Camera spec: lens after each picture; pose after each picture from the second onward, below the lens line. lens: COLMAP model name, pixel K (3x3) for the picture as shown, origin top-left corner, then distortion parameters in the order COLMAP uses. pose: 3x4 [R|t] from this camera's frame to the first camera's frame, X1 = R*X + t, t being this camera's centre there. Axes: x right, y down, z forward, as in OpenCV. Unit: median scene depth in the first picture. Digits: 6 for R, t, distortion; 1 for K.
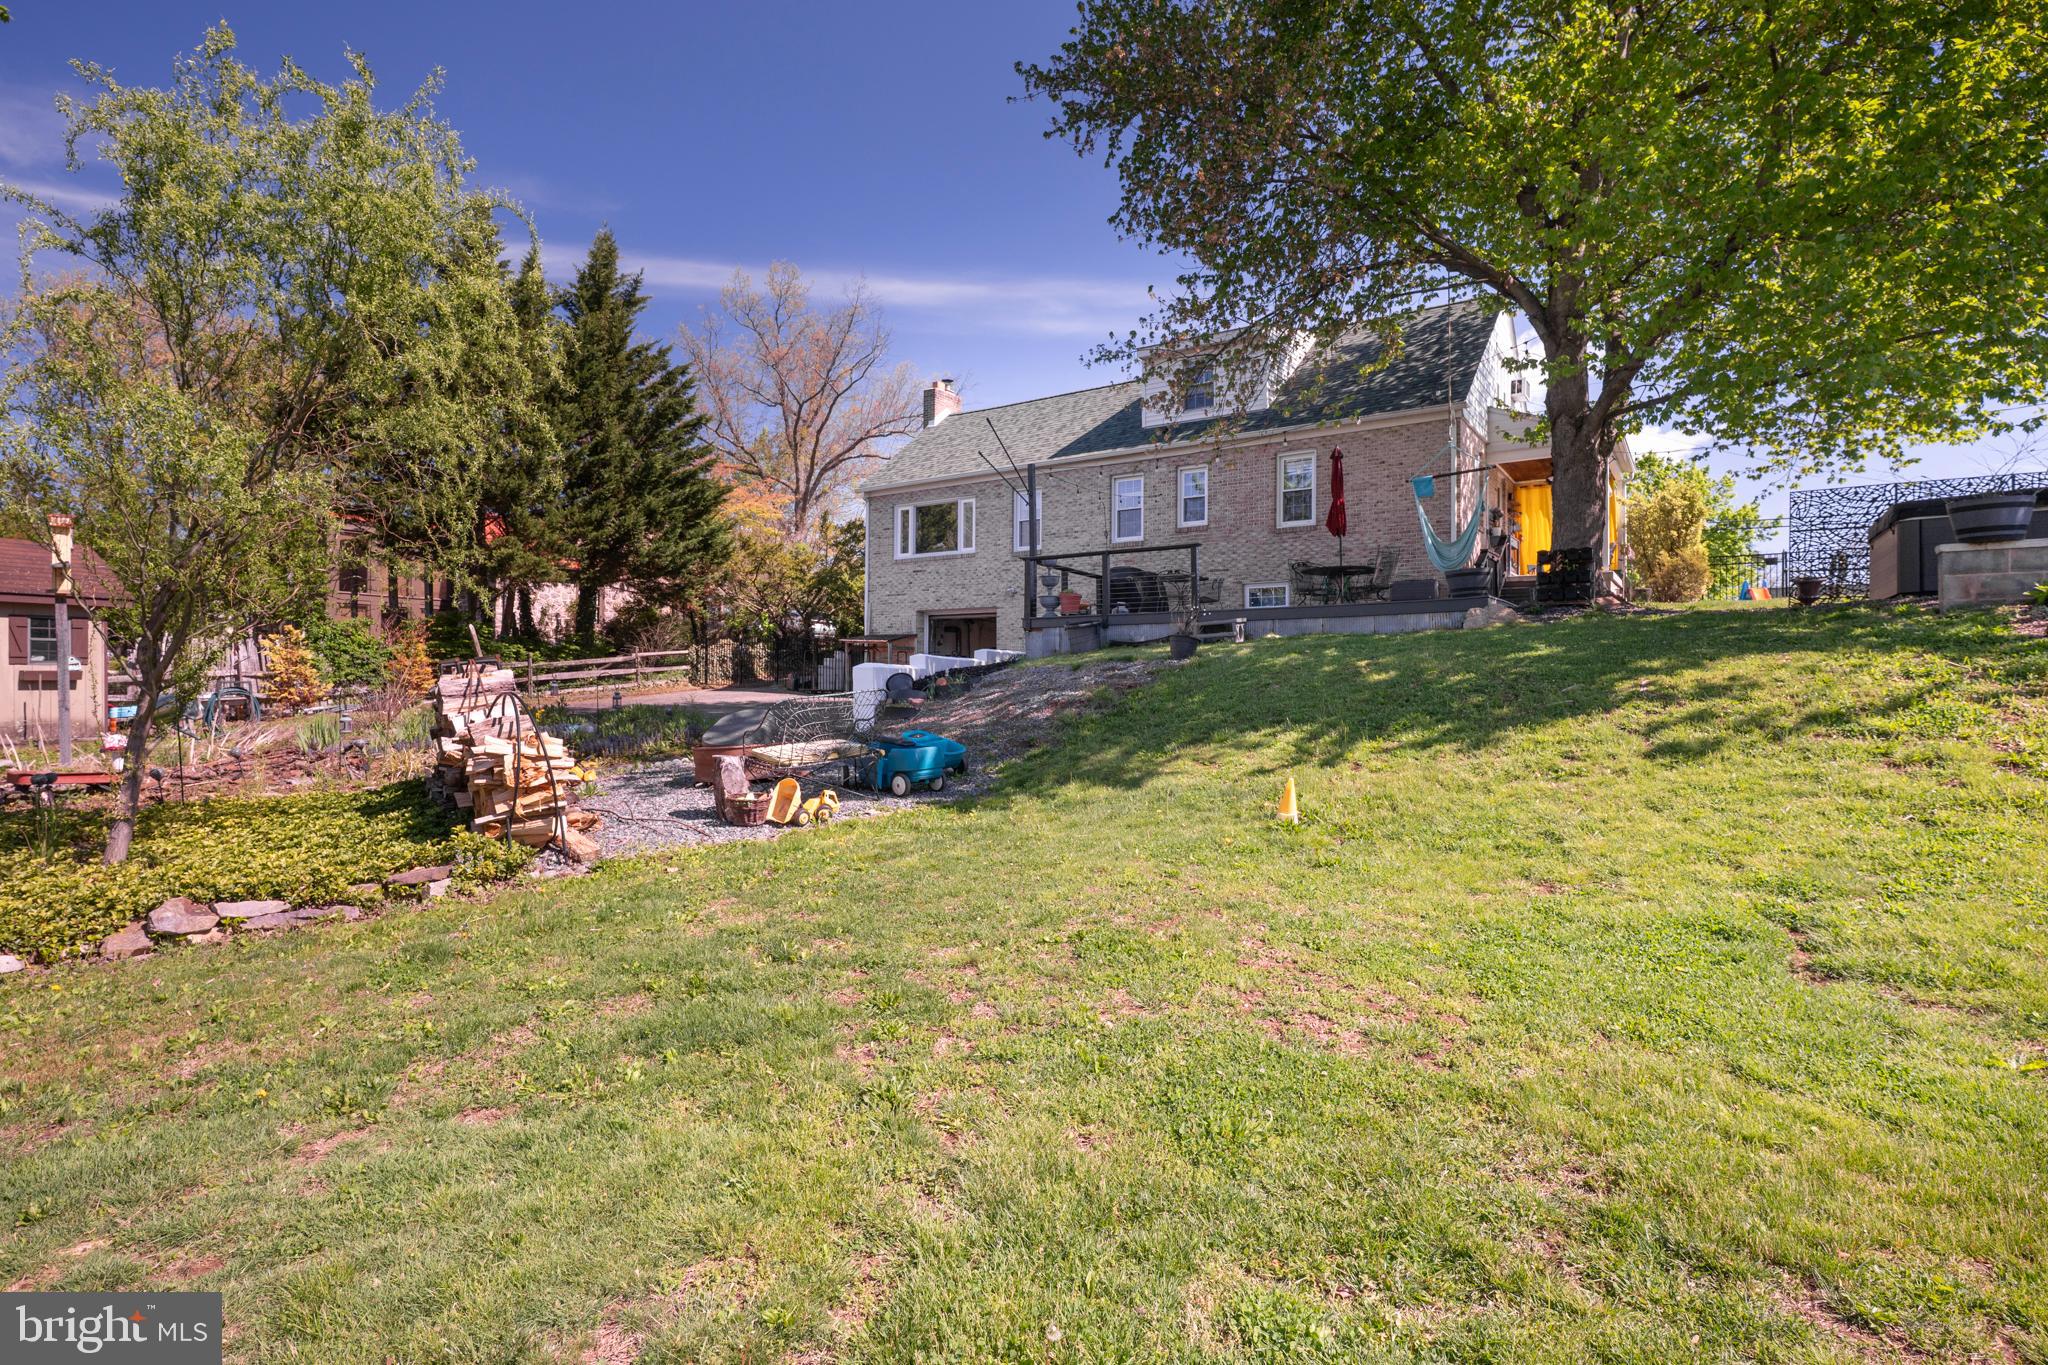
lens RADIAL K [[1005.8, 0, 1021.1], [0, 1005.8, 669.3], [0, 0, 1]] dist [-0.008428, 0.004243]
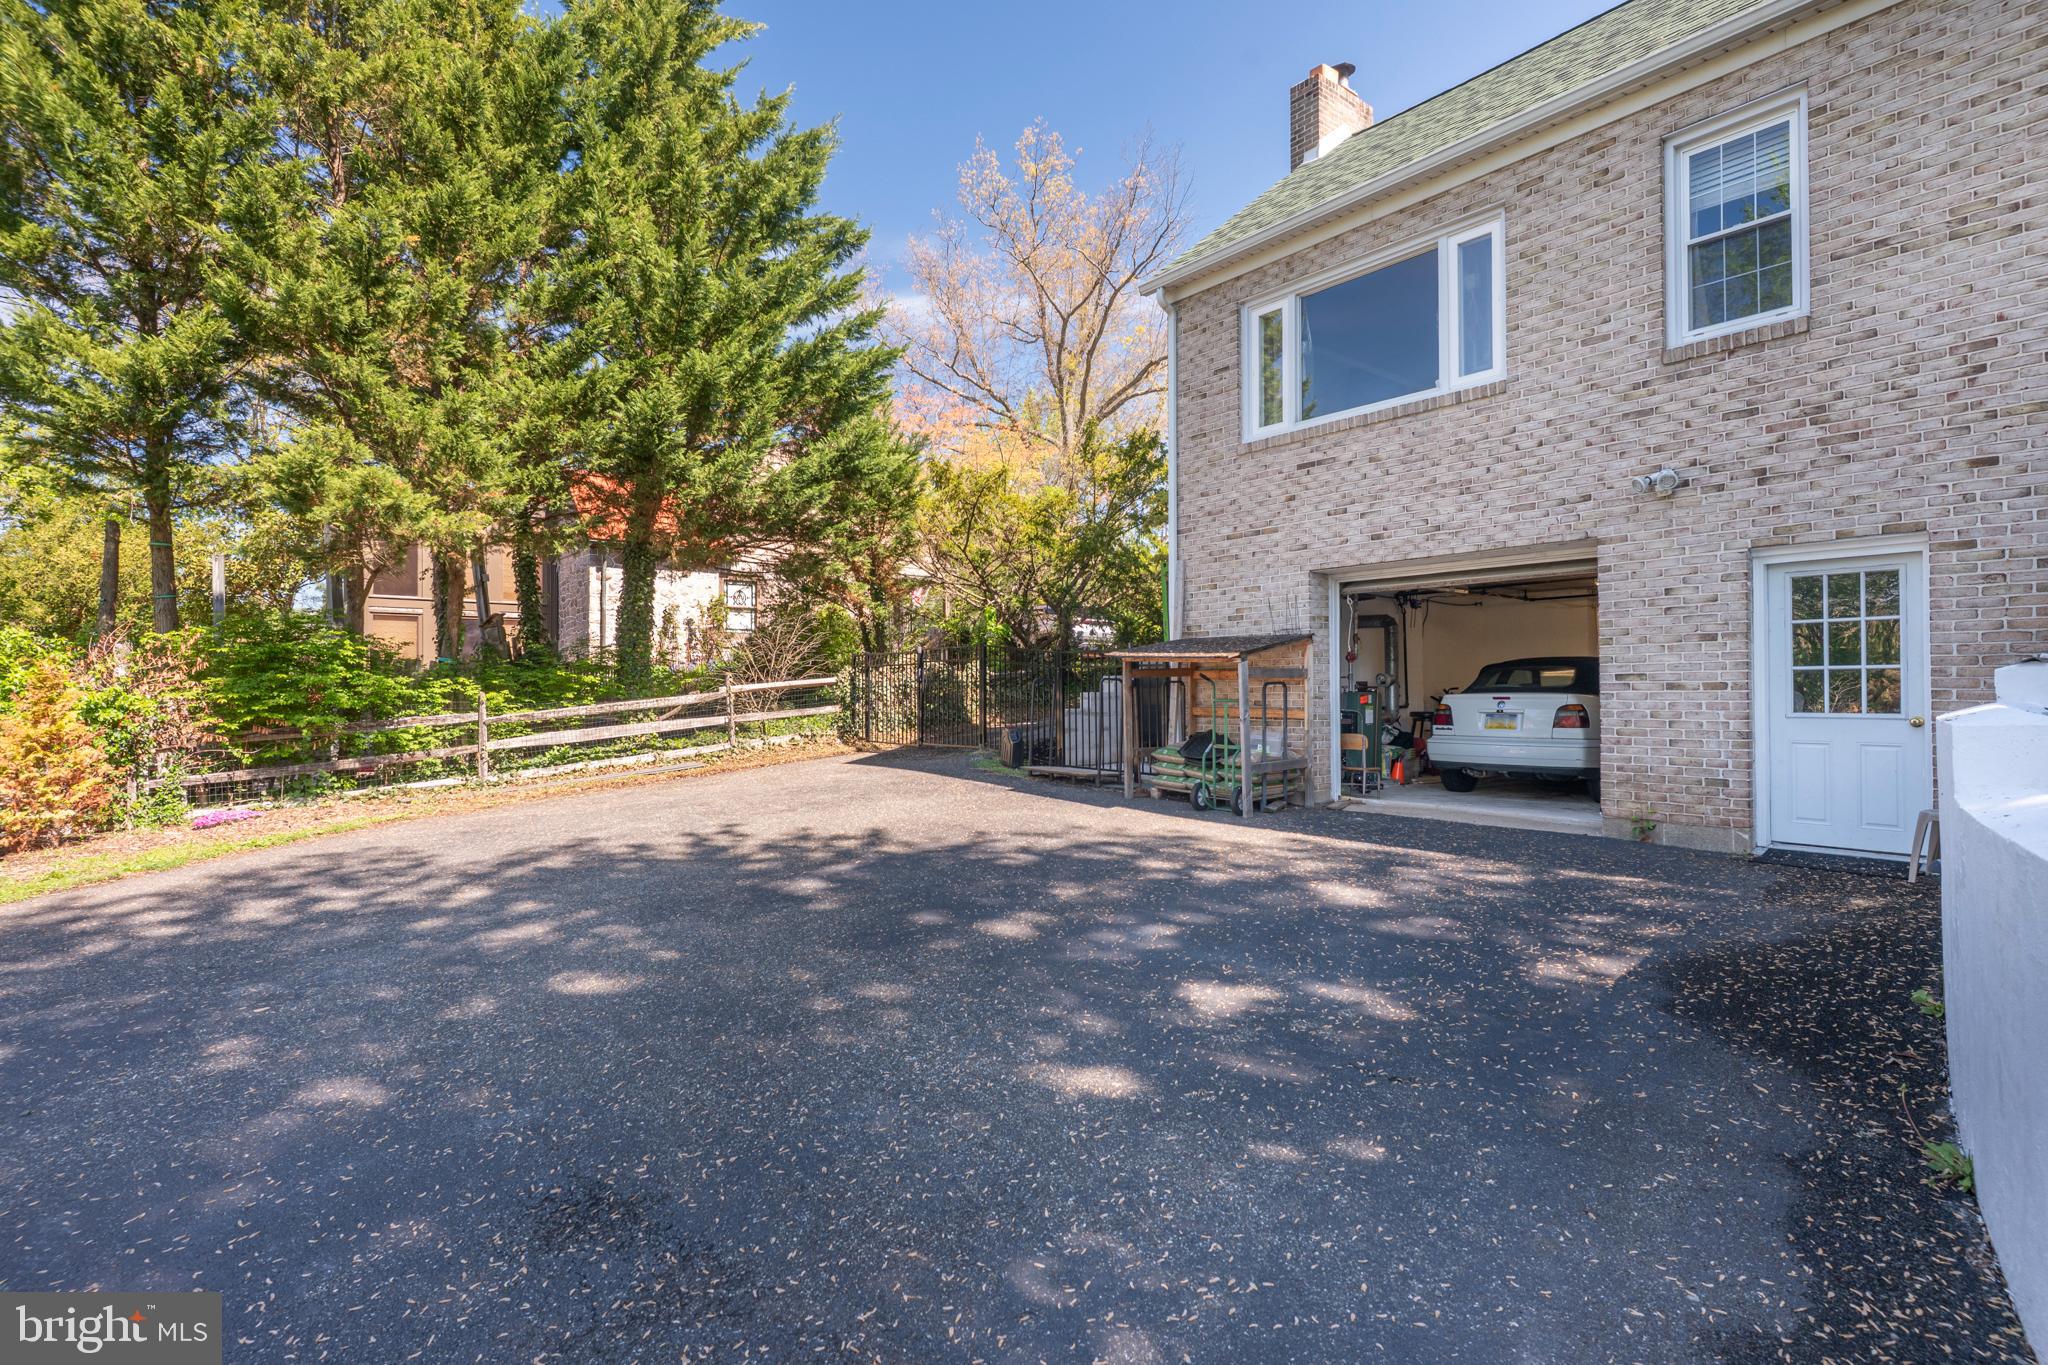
lens RADIAL K [[1005.8, 0, 1025.4], [0, 1005.8, 675.1], [0, 0, 1]] dist [-0.008428, 0.004243]
pose [[0.959967, -0.016067, -0.279652, -0.088890], [0.015974, 0.999869, -0.002613, -0.017757], [0.279657, -0.001959, 0.960098, 0.537114]]
